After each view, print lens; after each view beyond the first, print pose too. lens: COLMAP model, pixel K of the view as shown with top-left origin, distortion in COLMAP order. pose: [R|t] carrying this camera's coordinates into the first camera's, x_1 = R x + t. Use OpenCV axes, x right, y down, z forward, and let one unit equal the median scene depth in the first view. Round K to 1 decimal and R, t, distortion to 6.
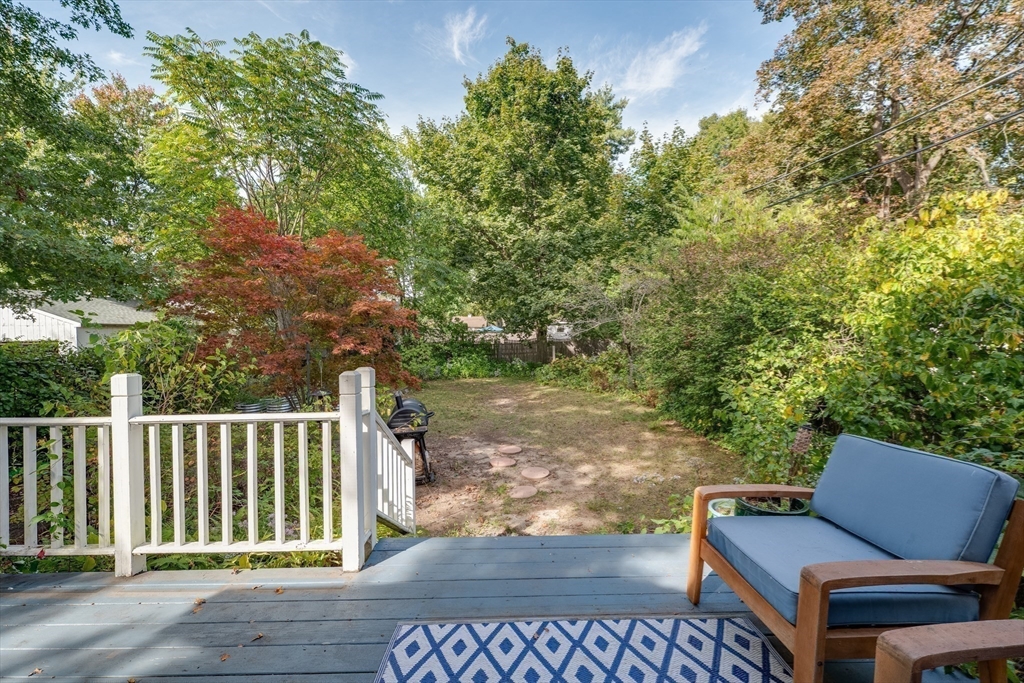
lens RADIAL K [[415.7, 0, 512.0], [0, 415.7, 341.5], [0, 0, 1]] dist [0.001687, 0.000198]
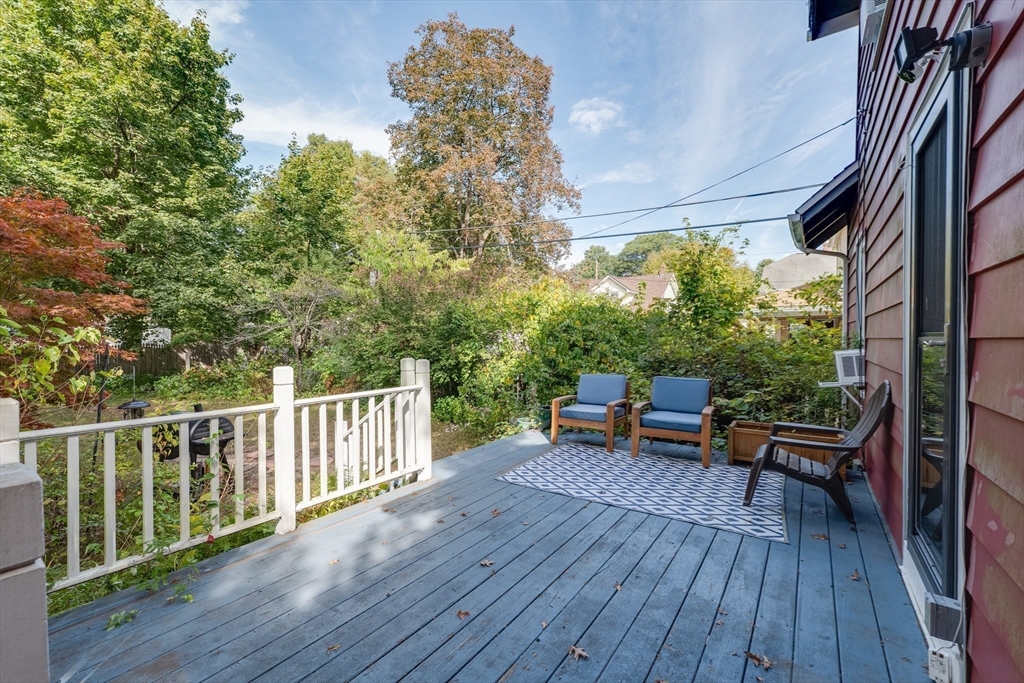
lens RADIAL K [[415.7, 0, 512.0], [0, 415.7, 341.5], [0, 0, 1]] dist [0.001687, 0.000198]
pose [[0.590058, 0.007046, 0.807330, -0.215317], [0.006846, 0.999882, -0.013730, 0.004298], [-0.807332, 0.013629, 0.589940, -0.034915]]
